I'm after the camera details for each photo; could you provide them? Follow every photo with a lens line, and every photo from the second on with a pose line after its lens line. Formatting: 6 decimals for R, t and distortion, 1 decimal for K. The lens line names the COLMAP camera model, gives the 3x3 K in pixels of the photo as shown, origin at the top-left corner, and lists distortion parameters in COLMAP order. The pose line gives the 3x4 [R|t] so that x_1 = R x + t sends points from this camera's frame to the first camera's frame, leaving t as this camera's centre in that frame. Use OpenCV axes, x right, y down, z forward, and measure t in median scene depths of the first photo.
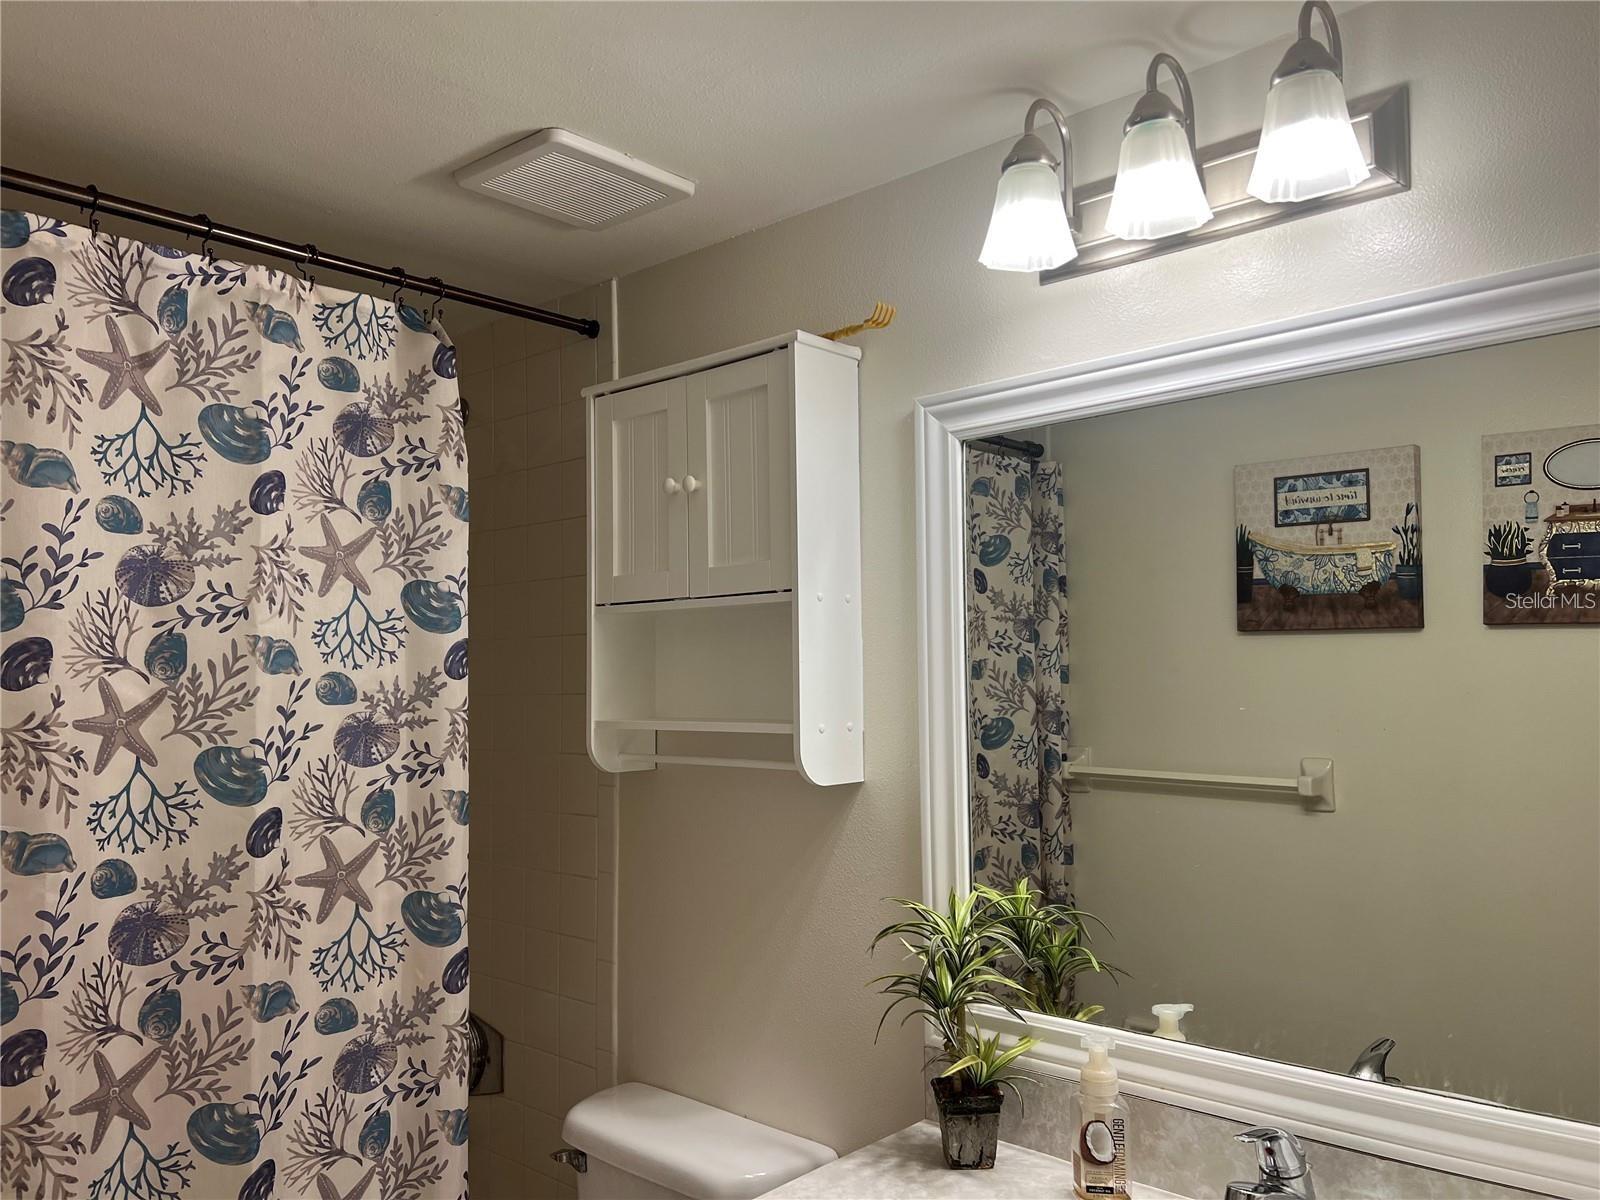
lens RADIAL K [[1198.4, 0, 796.1], [0, 1198.4, 612.6], [0, 0, 1]] dist [0.102810, -0.159560]
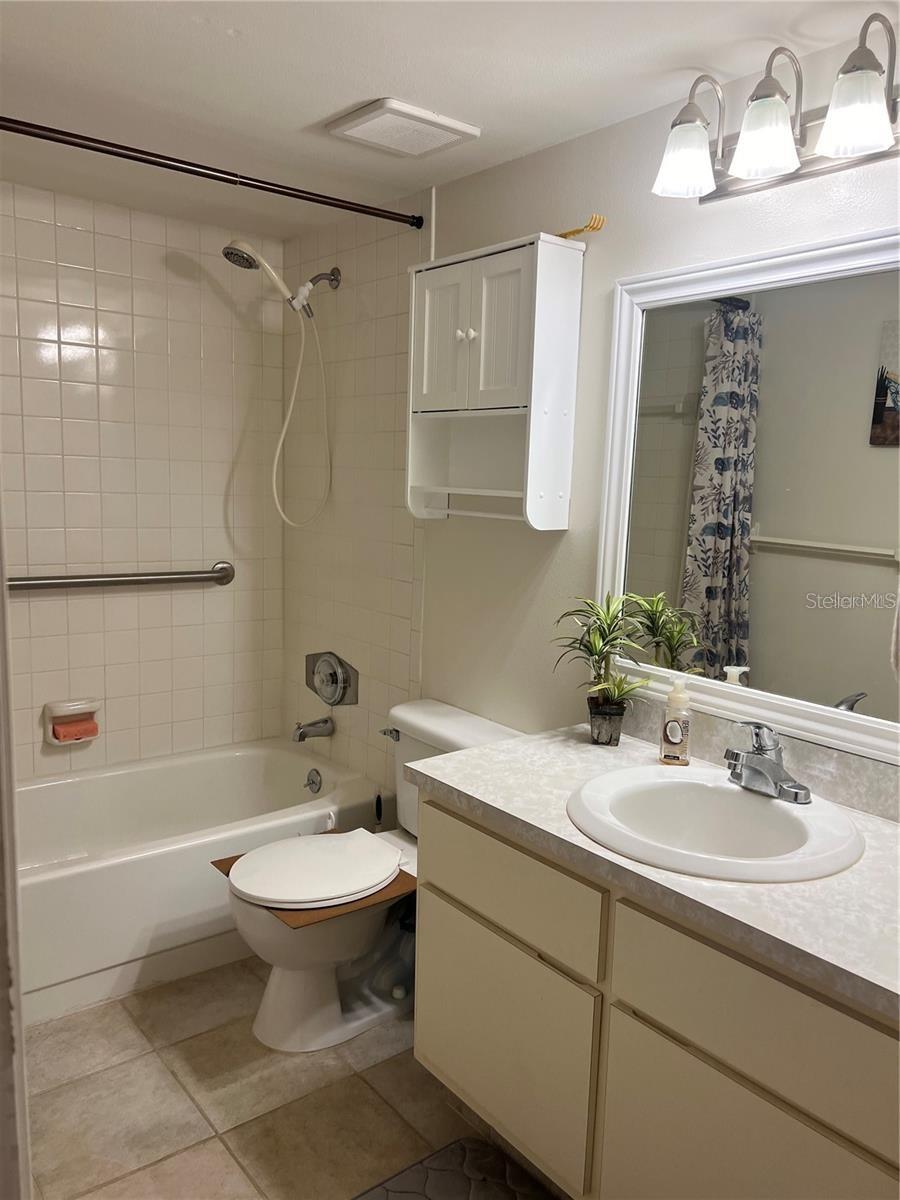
lens RADIAL K [[899.8, 0, 450.0], [0, 899.8, 600.0], [0, 0, 1]] dist [-0.002592, -0.006168]
pose [[0.986810, 0.061015, -0.149946, 0.094855], [-0.030260, 0.979450, 0.199406, -0.001868], [0.159032, -0.192238, 0.968377, -0.231809]]
